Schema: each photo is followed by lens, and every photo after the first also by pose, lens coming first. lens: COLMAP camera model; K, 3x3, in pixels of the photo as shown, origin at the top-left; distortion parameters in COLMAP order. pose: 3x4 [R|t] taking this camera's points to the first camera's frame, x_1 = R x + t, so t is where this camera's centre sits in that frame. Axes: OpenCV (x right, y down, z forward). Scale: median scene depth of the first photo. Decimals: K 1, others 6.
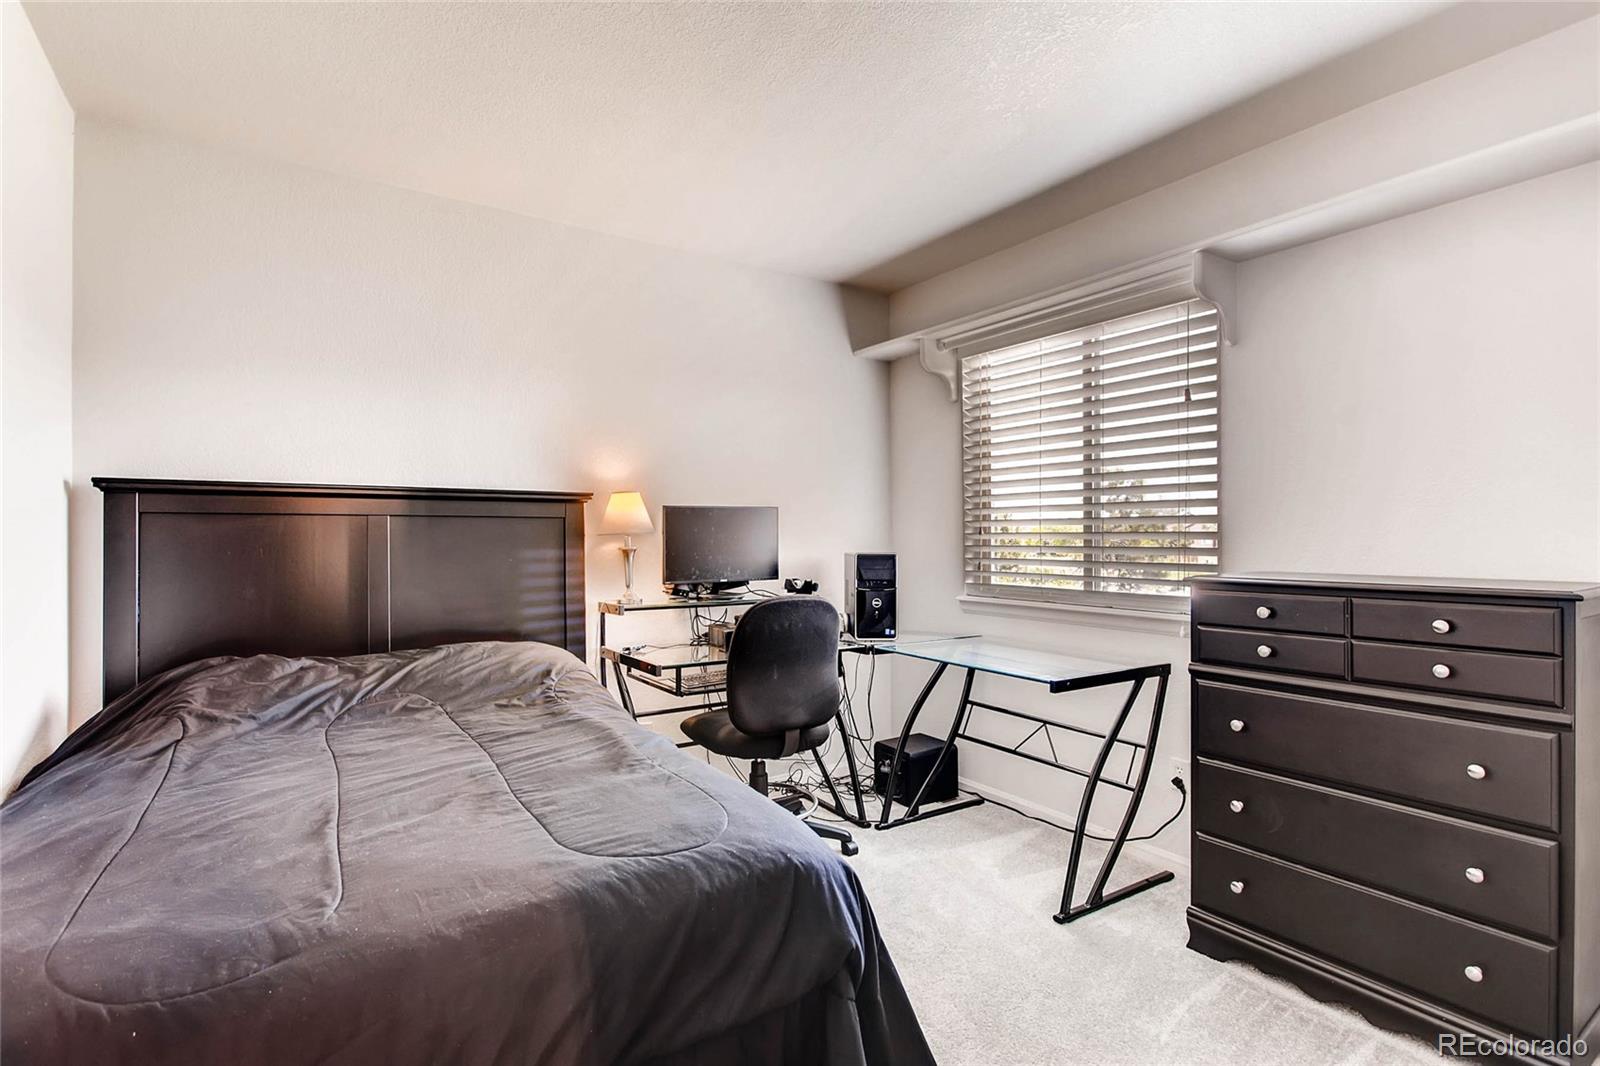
lens RADIAL K [[773.9, 0, 809.8], [0, 773.9, 531.2], [0, 0, 1]] dist [-0.003088, 0.000162]
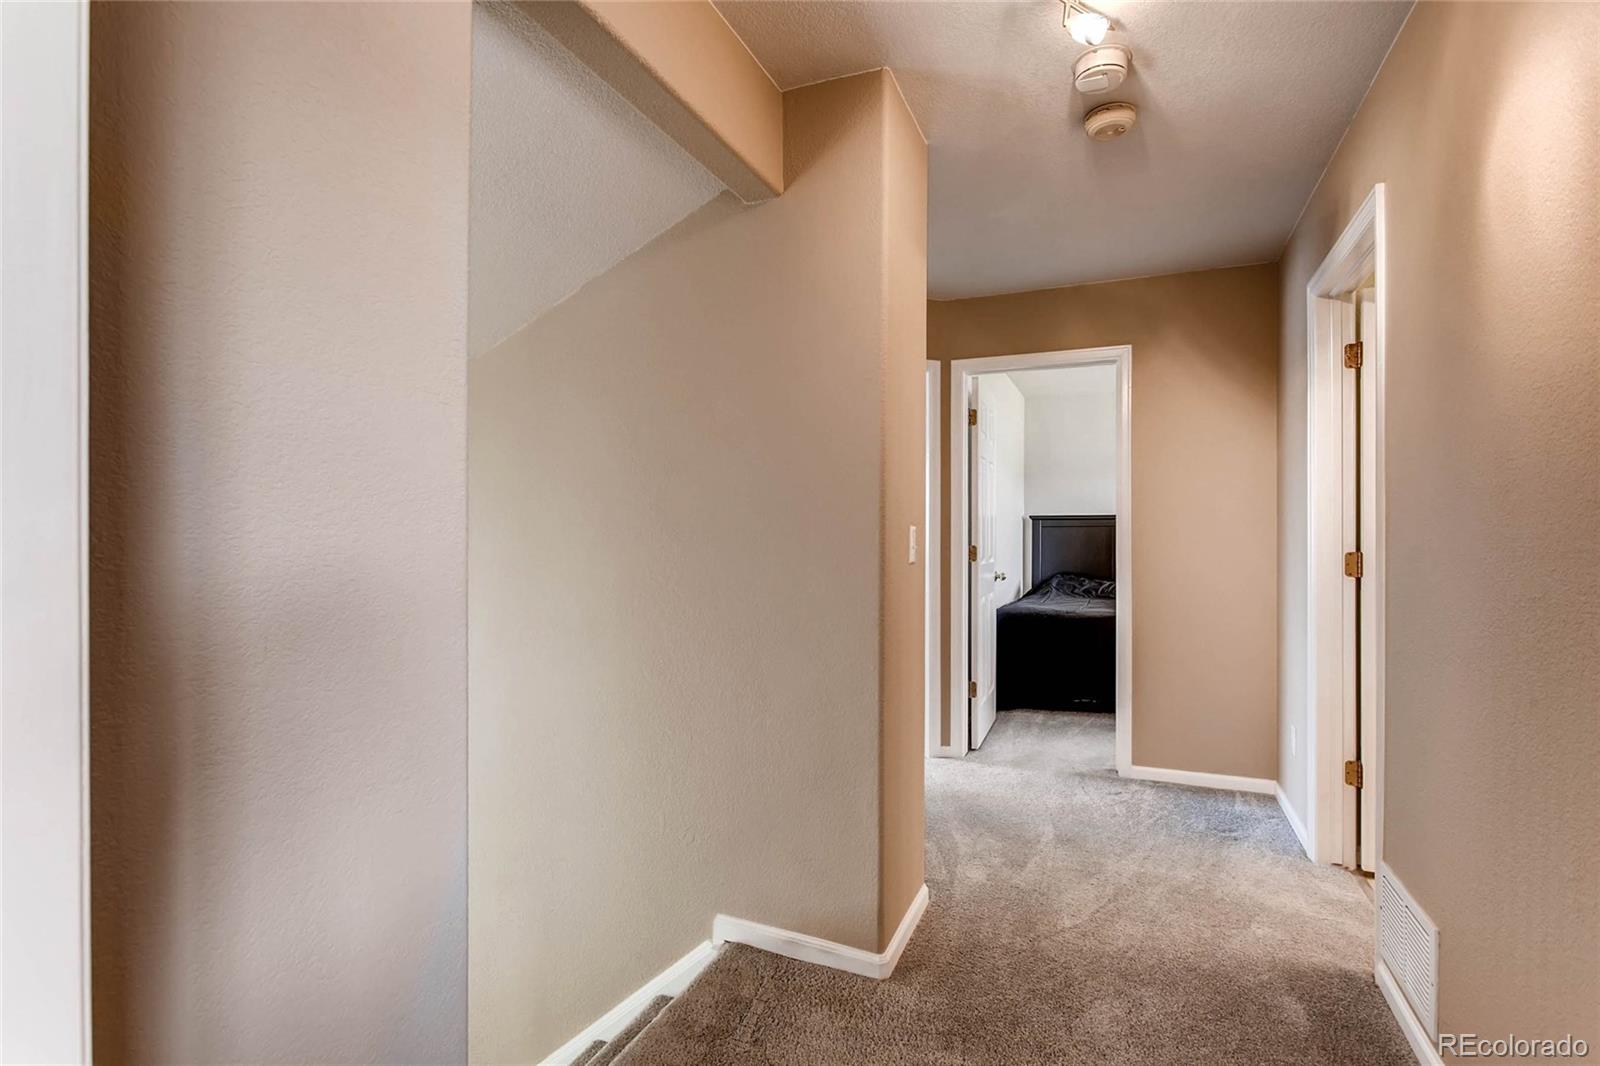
lens RADIAL K [[773.9, 0, 809.8], [0, 773.9, 531.2], [0, 0, 1]] dist [-0.003088, 0.000162]
pose [[0.523901, 0.005591, -0.851761, 1.232233], [-0.003522, 0.999984, 0.004397, -0.020382], [0.851772, 0.000696, 0.523913, -1.355552]]
